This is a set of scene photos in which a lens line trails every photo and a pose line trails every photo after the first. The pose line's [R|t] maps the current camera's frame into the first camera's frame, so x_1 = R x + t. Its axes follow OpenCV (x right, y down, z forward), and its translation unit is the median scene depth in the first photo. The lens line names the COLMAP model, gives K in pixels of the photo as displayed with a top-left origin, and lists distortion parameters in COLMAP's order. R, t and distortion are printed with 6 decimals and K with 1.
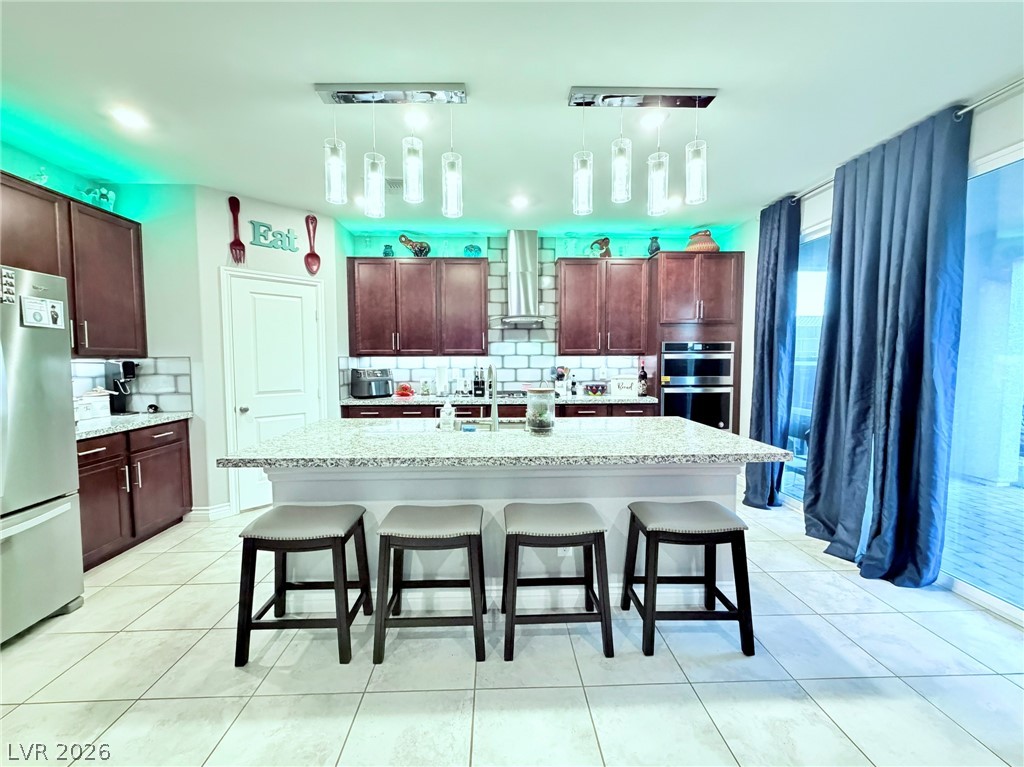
lens RADIAL K [[430.9, 0, 508.2], [0, 430.9, 383.5], [0, 0, 1]] dist [0.000678, -0.000053]
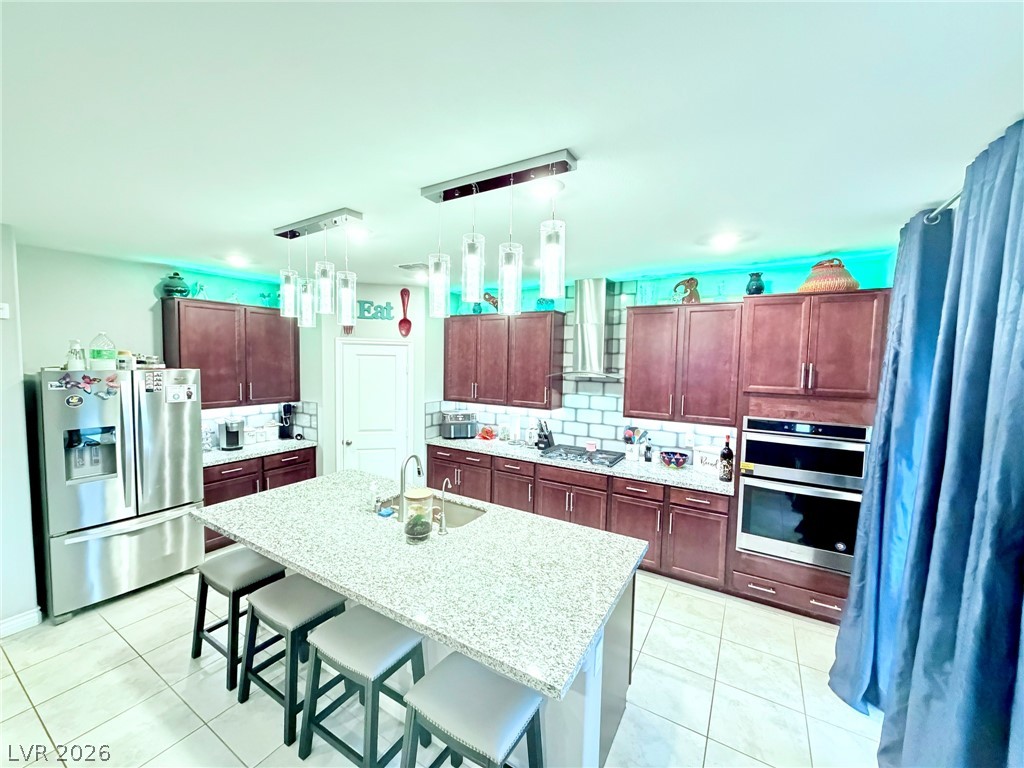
lens RADIAL K [[407.6, 0, 509.0], [0, 407.6, 383.8], [0, 0, 1]] dist [0.000622, 0.000066]
pose [[0.834423, 0.055048, -0.548368, 0.393269], [-0.055170, 0.998344, 0.016269, -0.138869], [0.548356, 0.016678, 0.836079, 0.177112]]
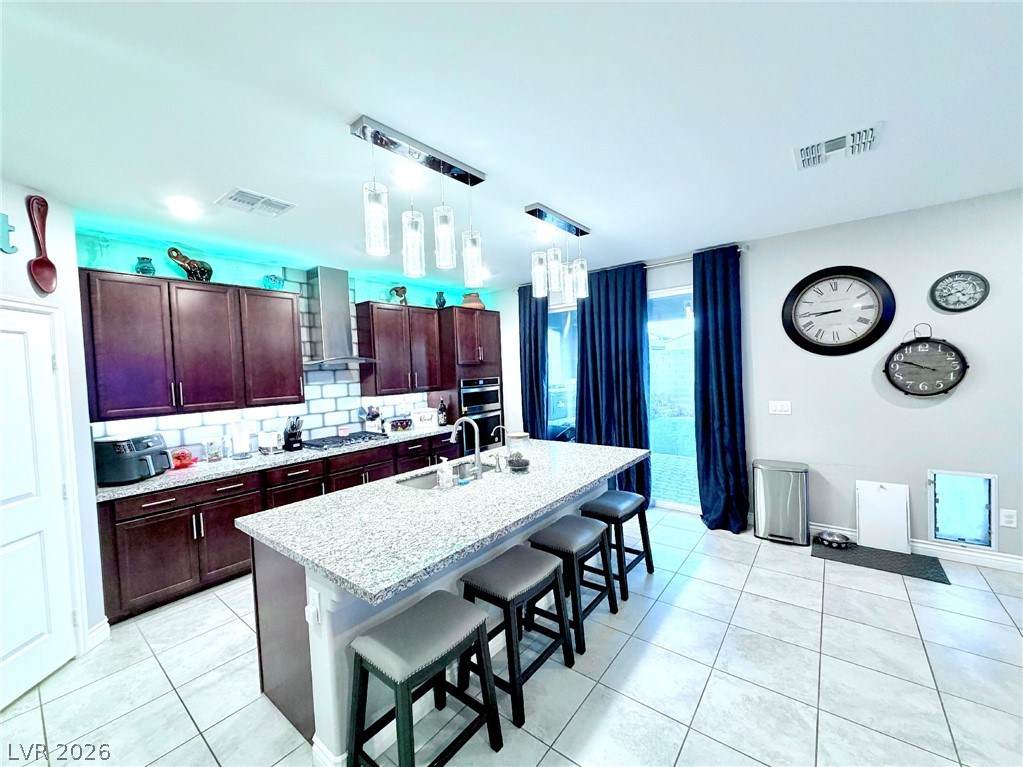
lens RADIAL K [[407.2, 0, 508.5], [0, 407.2, 383.3], [0, 0, 1]] dist [0.000622, 0.000066]
pose [[0.648687, -0.050461, 0.759380, -0.425447], [0.083119, 0.996528, -0.004783, -0.067552], [-0.756503, 0.066221, 0.650629, 0.139886]]
